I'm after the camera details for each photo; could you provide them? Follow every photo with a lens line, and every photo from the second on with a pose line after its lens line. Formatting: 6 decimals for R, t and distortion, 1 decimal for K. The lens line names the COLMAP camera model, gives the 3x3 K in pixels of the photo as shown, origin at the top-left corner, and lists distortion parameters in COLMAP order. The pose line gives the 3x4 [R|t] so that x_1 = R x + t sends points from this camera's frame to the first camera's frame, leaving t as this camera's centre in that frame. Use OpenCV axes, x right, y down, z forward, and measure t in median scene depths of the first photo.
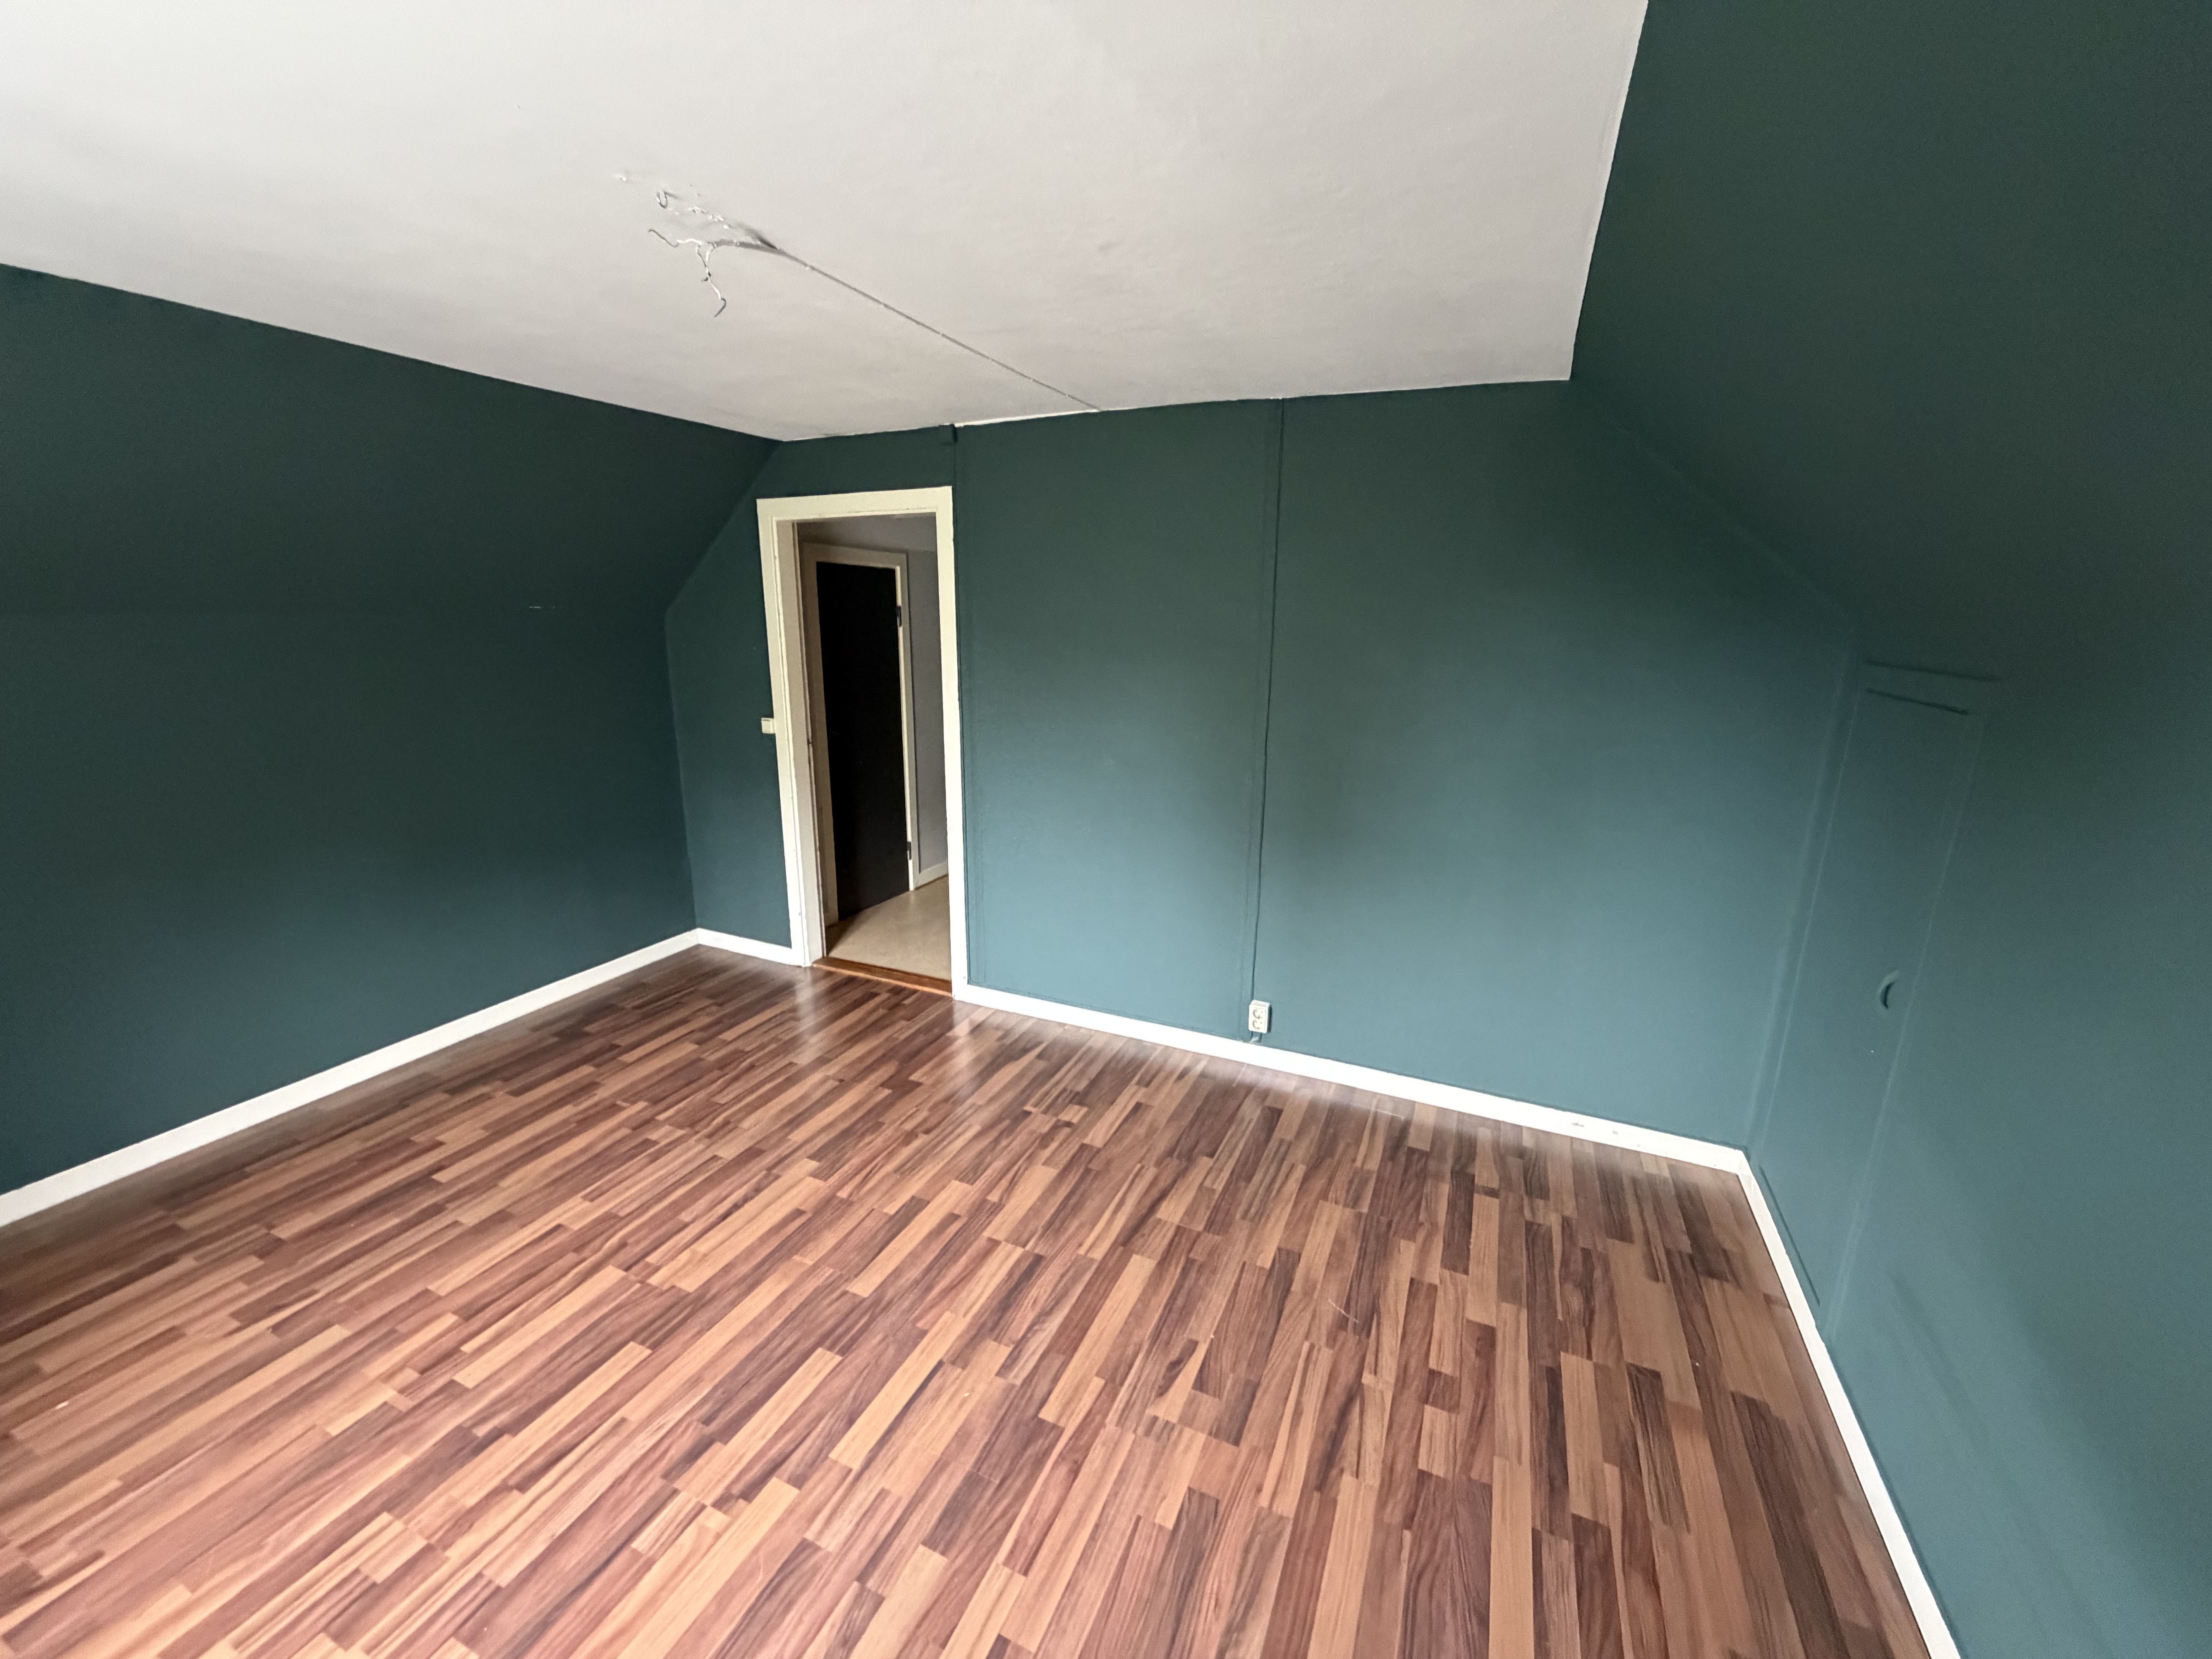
lens RADIAL K [[881.5, 0, 1100.8], [0, 881.5, 824.6], [0, 0, 1]] dist [0.003523, -0.000912]
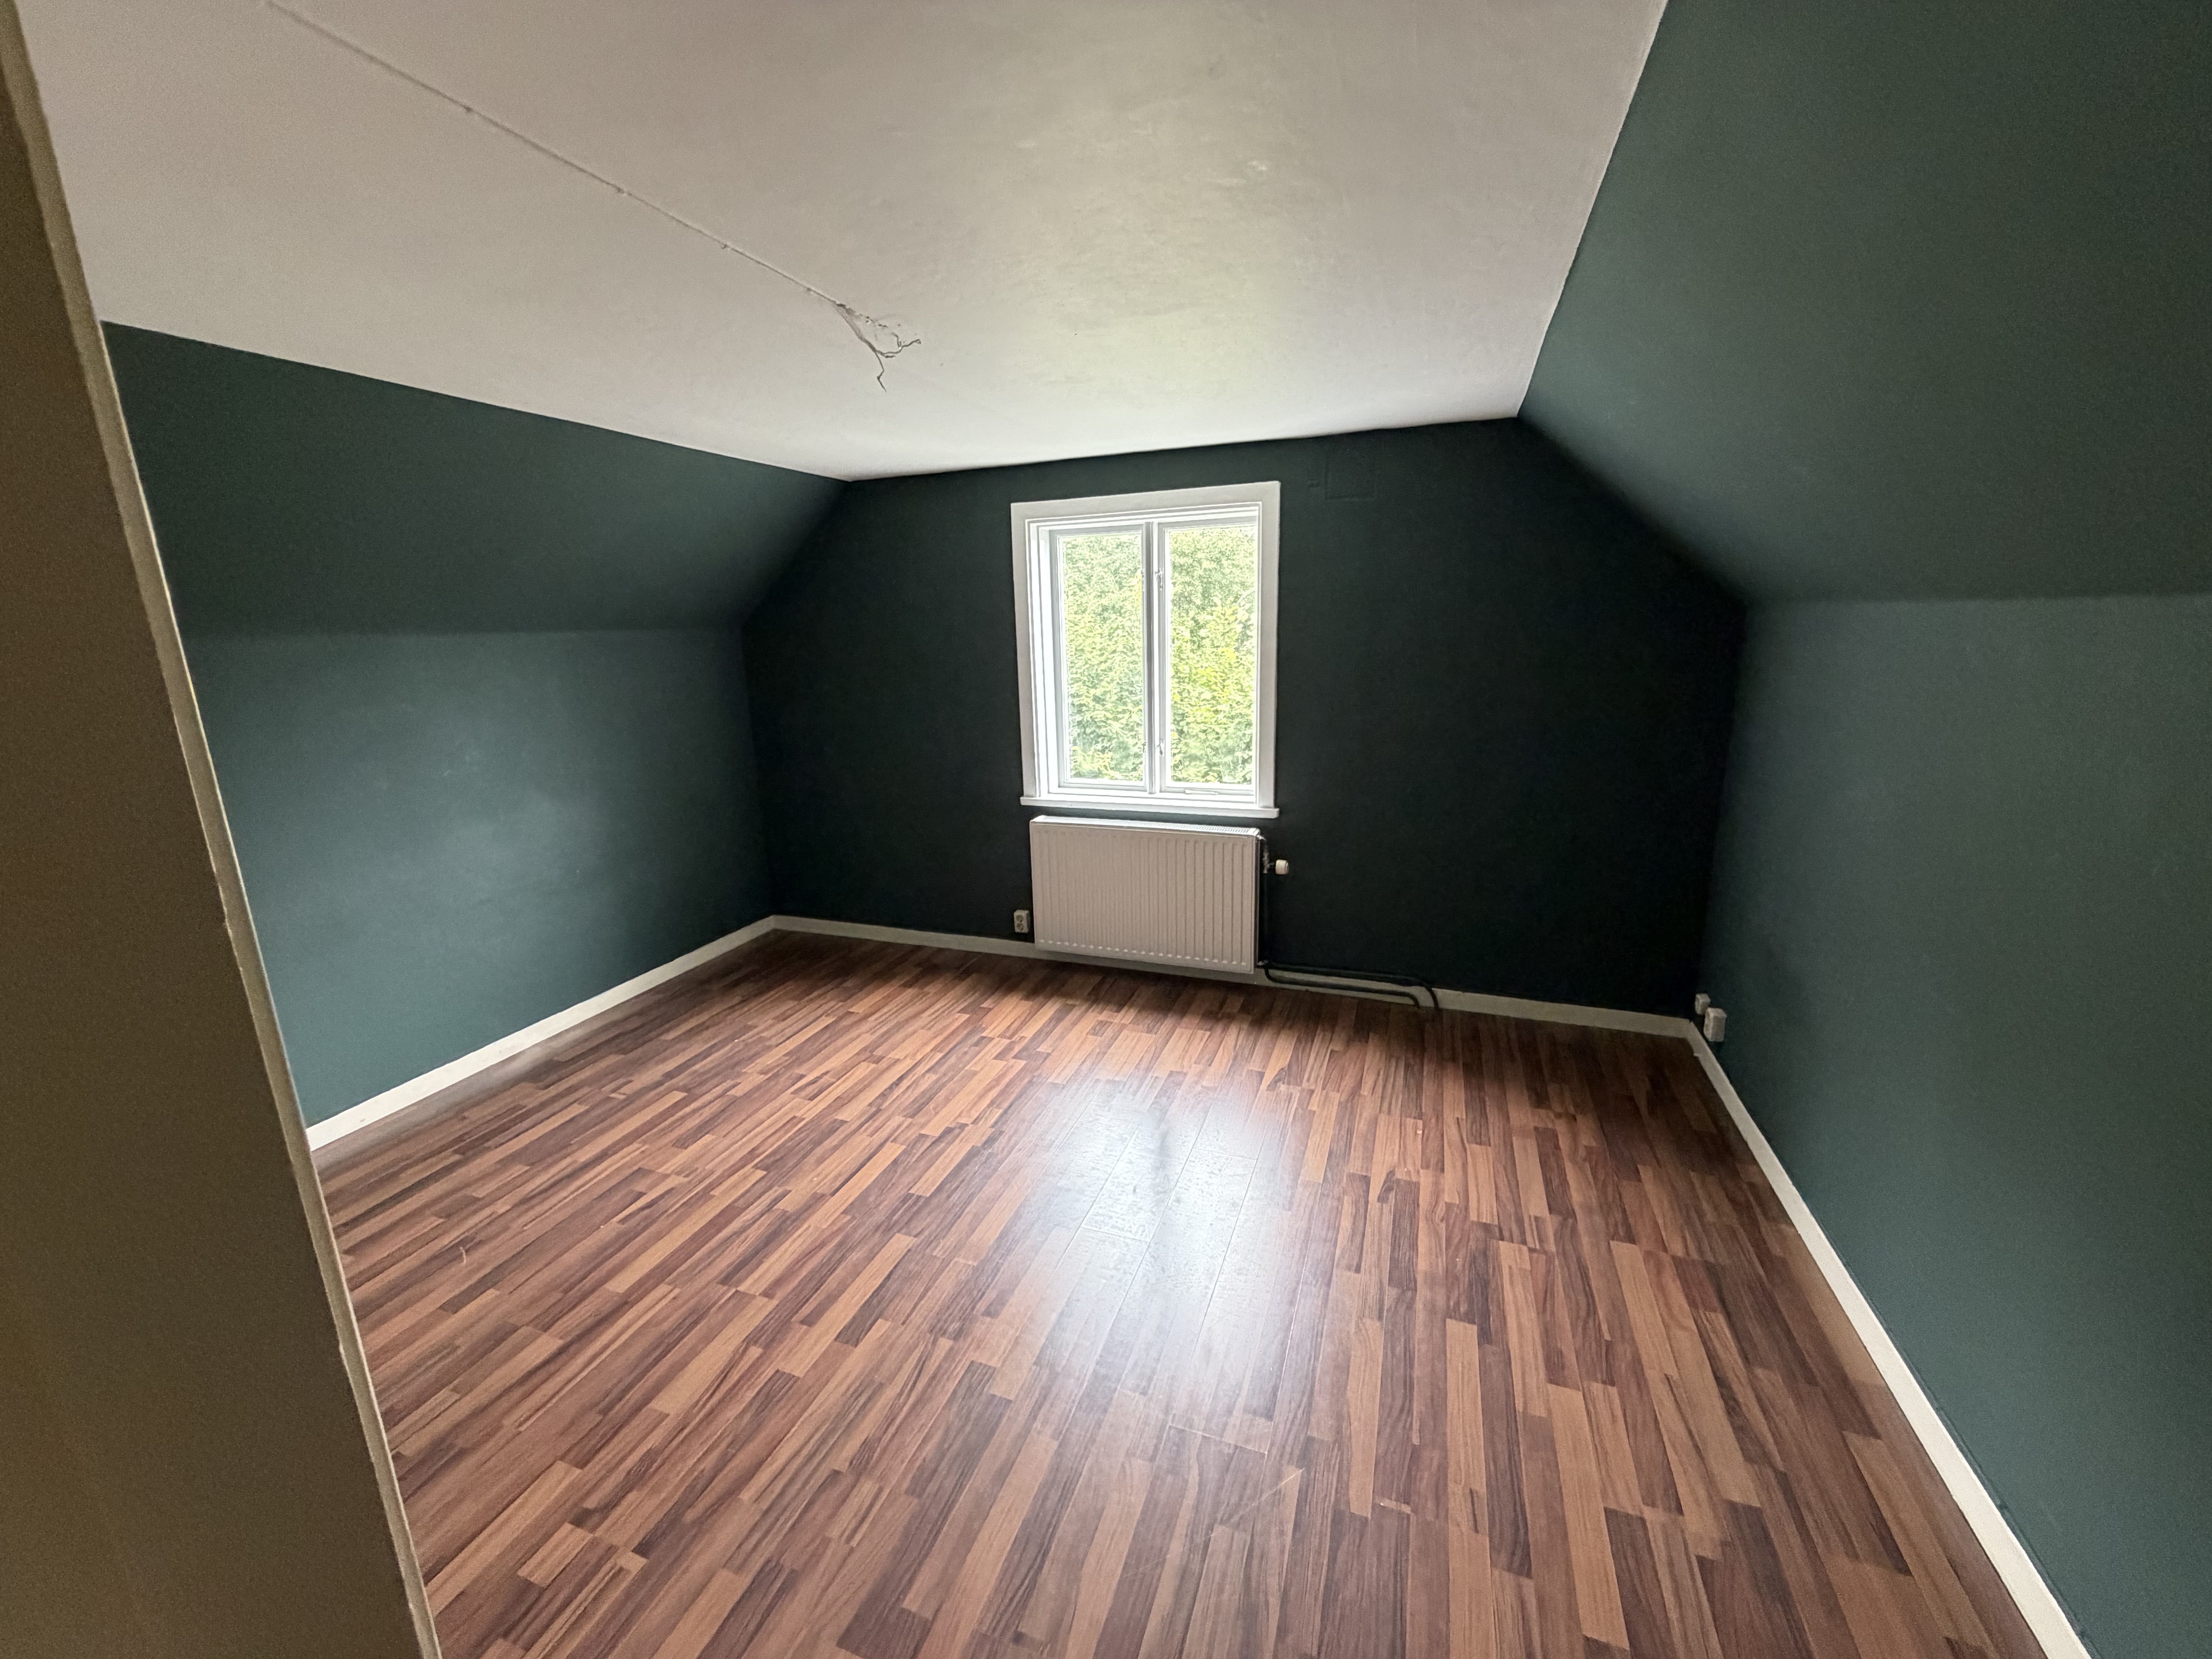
lens RADIAL K [[881.5, 0, 1102.9], [0, 881.5, 825.8], [0, 0, 1]] dist [0.003523, -0.000912]
pose [[-0.997291, 0.034424, -0.065004, -0.439866], [0.001949, 0.895785, 0.444482, -0.395699], [0.073531, 0.443152, -0.893426, 1.670666]]
